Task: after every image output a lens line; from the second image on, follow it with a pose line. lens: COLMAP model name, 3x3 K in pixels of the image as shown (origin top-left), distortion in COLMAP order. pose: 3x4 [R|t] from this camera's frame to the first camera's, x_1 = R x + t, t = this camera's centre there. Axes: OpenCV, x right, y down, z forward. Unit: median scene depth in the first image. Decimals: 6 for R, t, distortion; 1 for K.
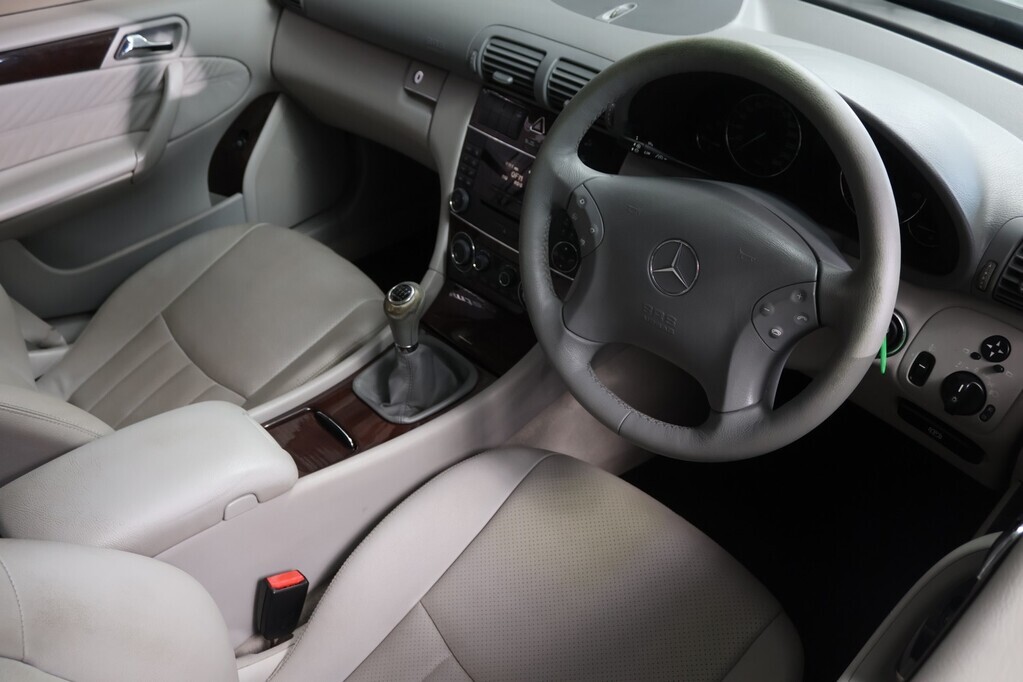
lens RADIAL K [[857.9, 0, 511.5], [0, 857.9, 341.0], [0, 0, 1]] dist [-0.242420, 0.296802]
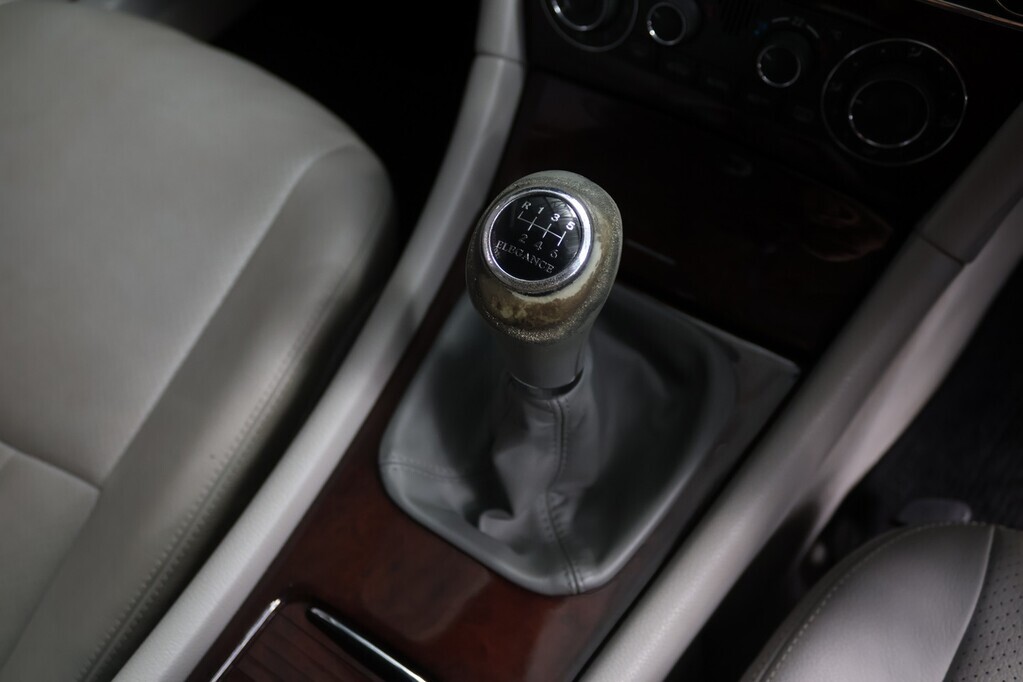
lens RADIAL K [[857.9, 0, 511.5], [0, 857.9, 341.0], [0, 0, 1]] dist [-0.242420, 0.296802]
pose [[0.971045, -0.230703, 0.062029, -0.143741], [0.192889, 0.910336, 0.366172, -0.109137], [-0.140944, -0.343605, 0.928478, 0.691283]]
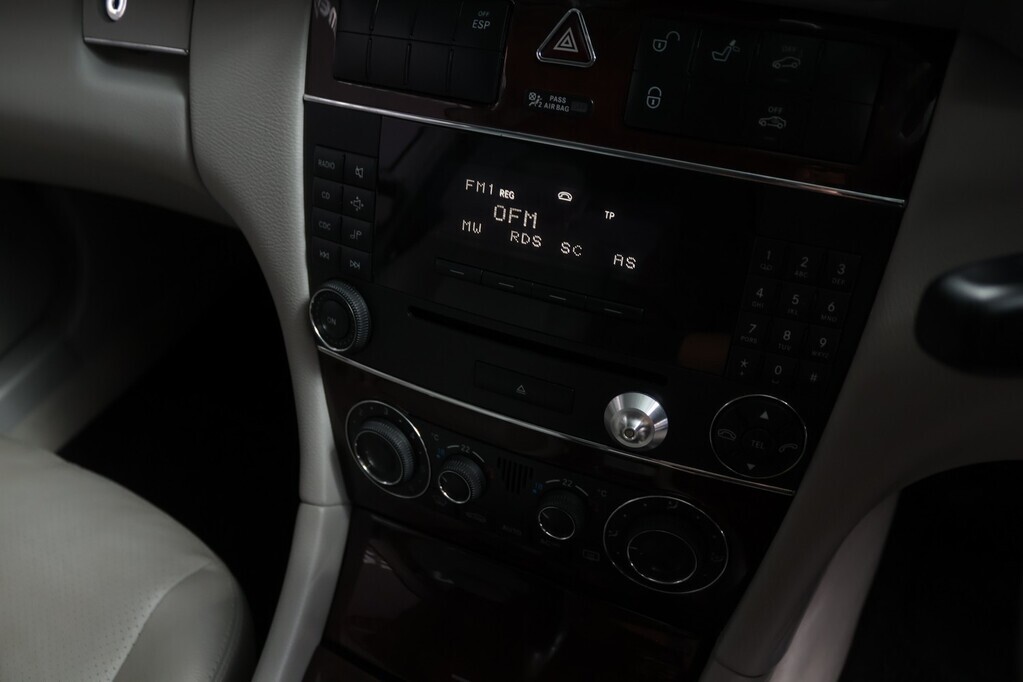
lens RADIAL K [[857.9, 0, 511.5], [0, 857.9, 341.0], [0, 0, 1]] dist [-0.242420, 0.296802]
pose [[0.933610, -0.288459, 0.212516, -0.074817], [0.273912, 0.956988, 0.095641, -0.176065], [-0.230964, -0.031080, 0.972466, 0.673374]]
